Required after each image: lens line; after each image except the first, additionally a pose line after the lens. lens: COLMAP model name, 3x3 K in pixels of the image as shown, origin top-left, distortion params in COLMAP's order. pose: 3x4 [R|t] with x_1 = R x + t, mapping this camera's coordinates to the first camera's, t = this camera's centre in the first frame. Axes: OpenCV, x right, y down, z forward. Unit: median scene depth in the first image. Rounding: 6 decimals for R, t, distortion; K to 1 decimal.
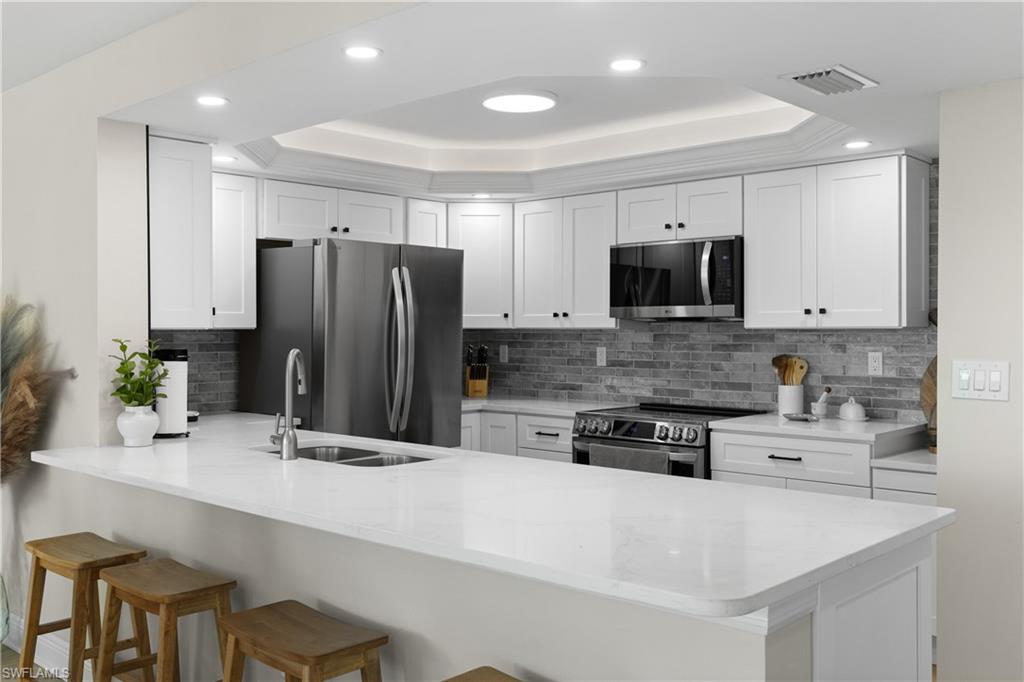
lens RADIAL K [[951.2, 0, 500.2], [0, 951.2, 331.6], [0, 0, 1]] dist [0.009243, -0.005831]
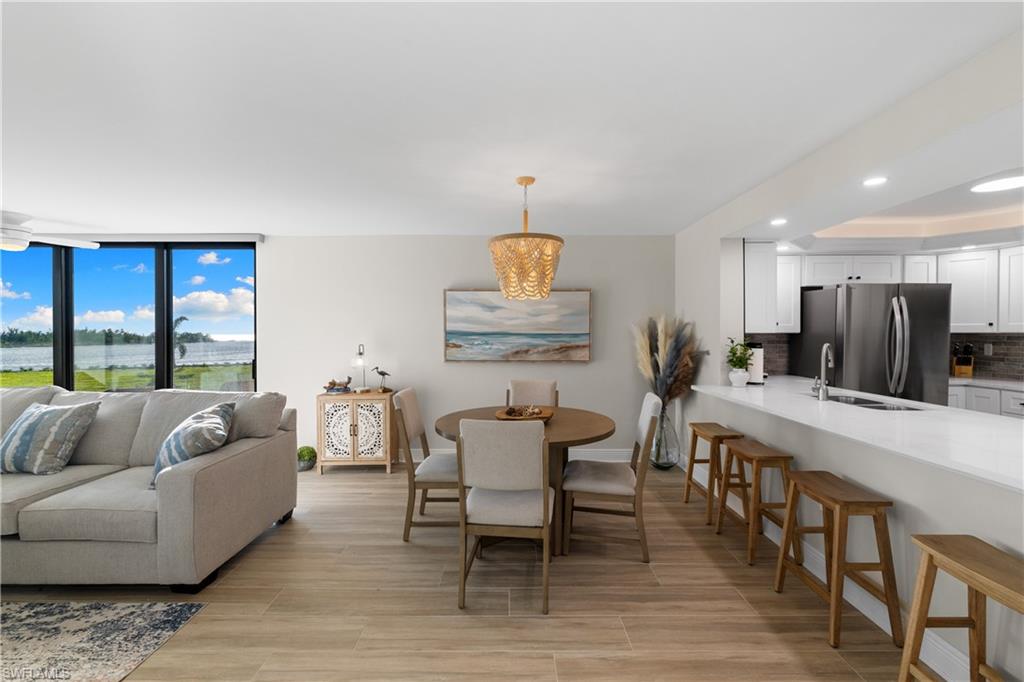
lens RADIAL K [[441.8, 0, 509.2], [0, 441.8, 337.1], [0, 0, 1]] dist [0.000252, 0.001252]
pose [[0.681472, 0.006786, -0.731813, -0.000306], [-0.002431, 0.999972, 0.007010, 0.000647], [0.731840, -0.002998, 0.681470, -0.051714]]
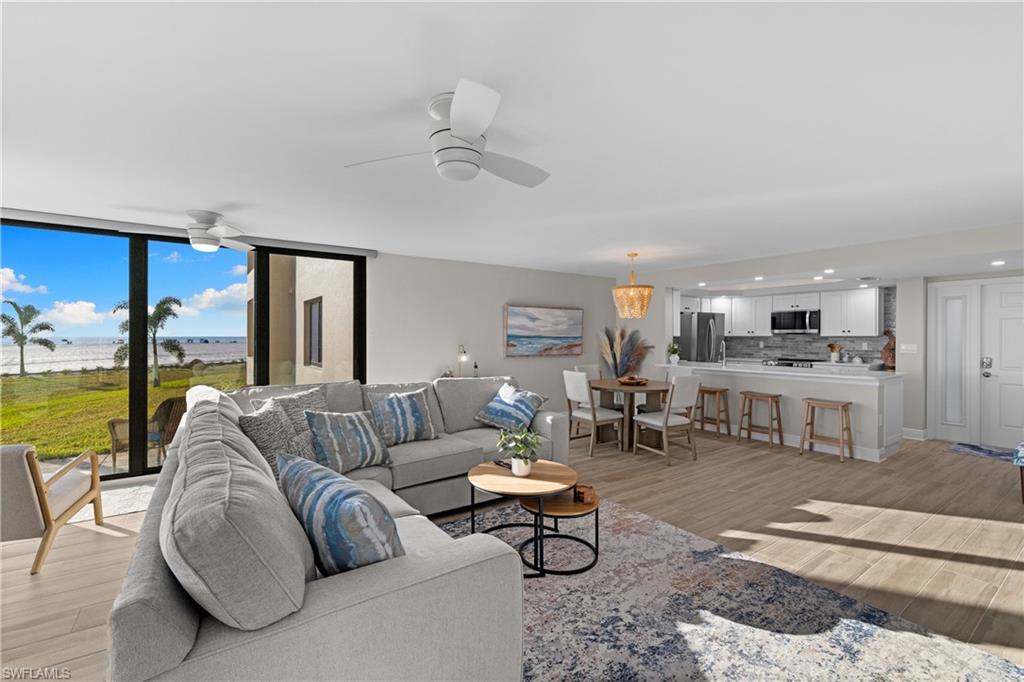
lens RADIAL K [[441.5, 0, 505.2], [0, 441.5, 337.0], [0, 0, 1]] dist [0.000320, 0.001013]
pose [[0.976534, 0.000962, -0.215361, -0.517988], [-0.001053, 0.999999, -0.000304, 0.001560], [0.215361, 0.000523, 0.976534, -0.817977]]
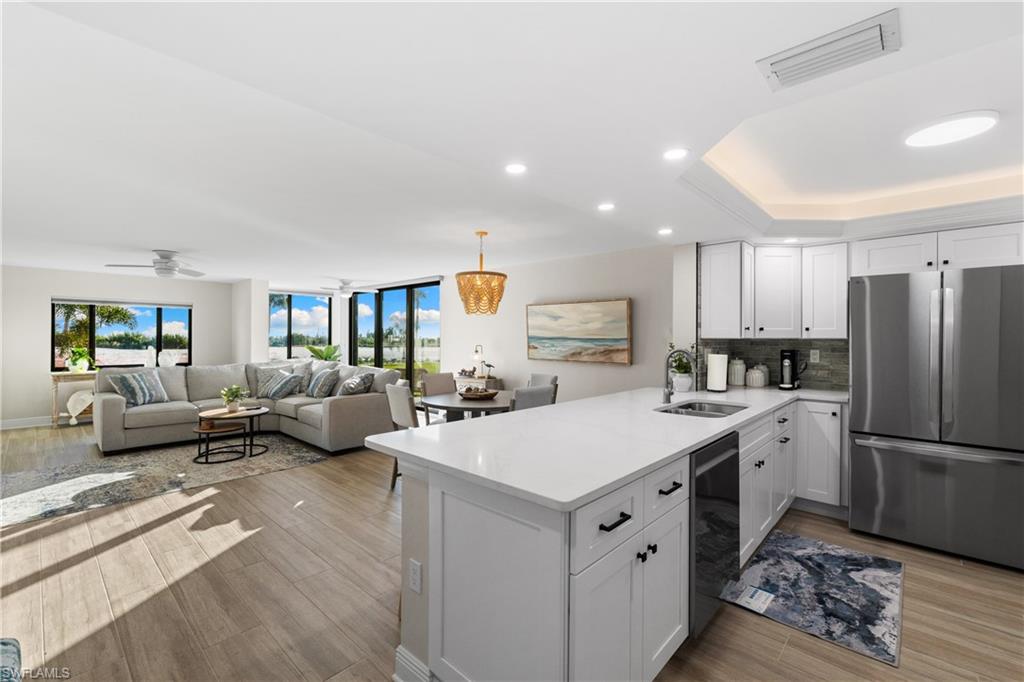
lens RADIAL K [[441.8, 0, 509.2], [0, 441.8, 337.1], [0, 0, 1]] dist [0.000252, 0.001252]
pose [[0.003374, -0.000480, -0.999994, 0.474886], [-0.006408, 0.999979, -0.000501, -0.001745], [0.999974, 0.006409, 0.003371, 0.447599]]
